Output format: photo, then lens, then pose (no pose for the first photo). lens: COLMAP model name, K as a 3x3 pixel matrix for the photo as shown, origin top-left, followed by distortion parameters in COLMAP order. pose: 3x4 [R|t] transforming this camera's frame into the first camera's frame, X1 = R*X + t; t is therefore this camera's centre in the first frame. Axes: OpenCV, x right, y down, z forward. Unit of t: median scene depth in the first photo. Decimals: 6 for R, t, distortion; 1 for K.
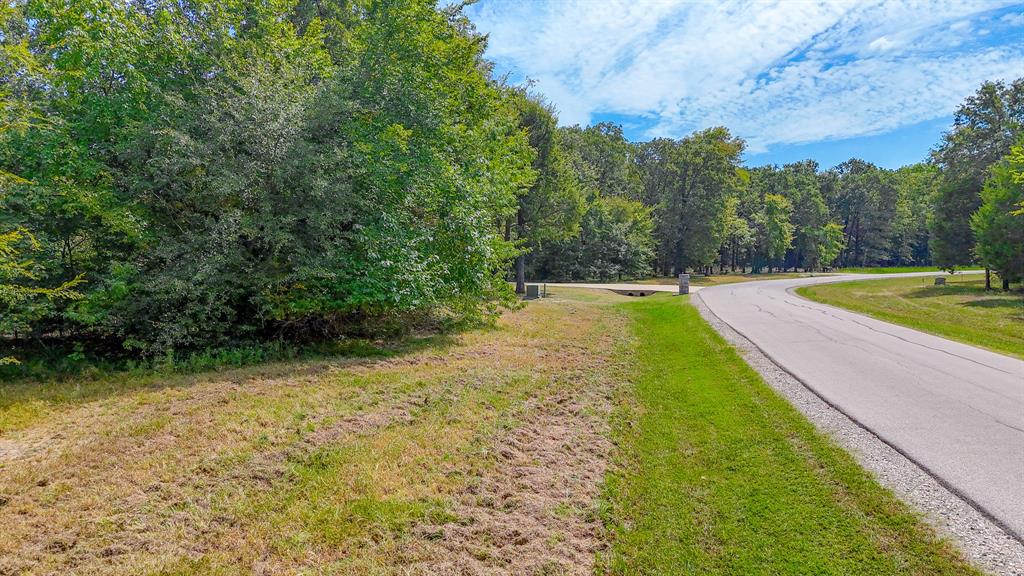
lens RADIAL K [[712.3, 0, 511.0], [0, 712.3, 289.4], [0, 0, 1]] dist [-0.025347, -0.007735]
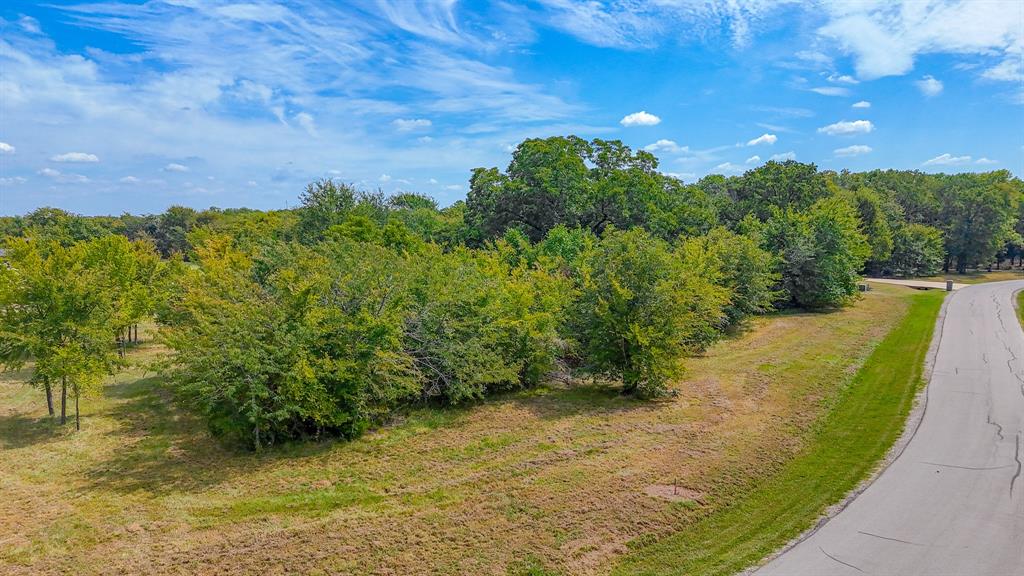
lens RADIAL K [[712.3, 0, 504.3], [0, 712.3, 287.4], [0, 0, 1]] dist [-0.025347, -0.007735]
pose [[0.919627, 0.037302, -0.391018, -0.157529], [-0.018836, 0.998523, 0.050954, -0.108283], [0.392341, -0.039494, 0.918971, -1.651926]]
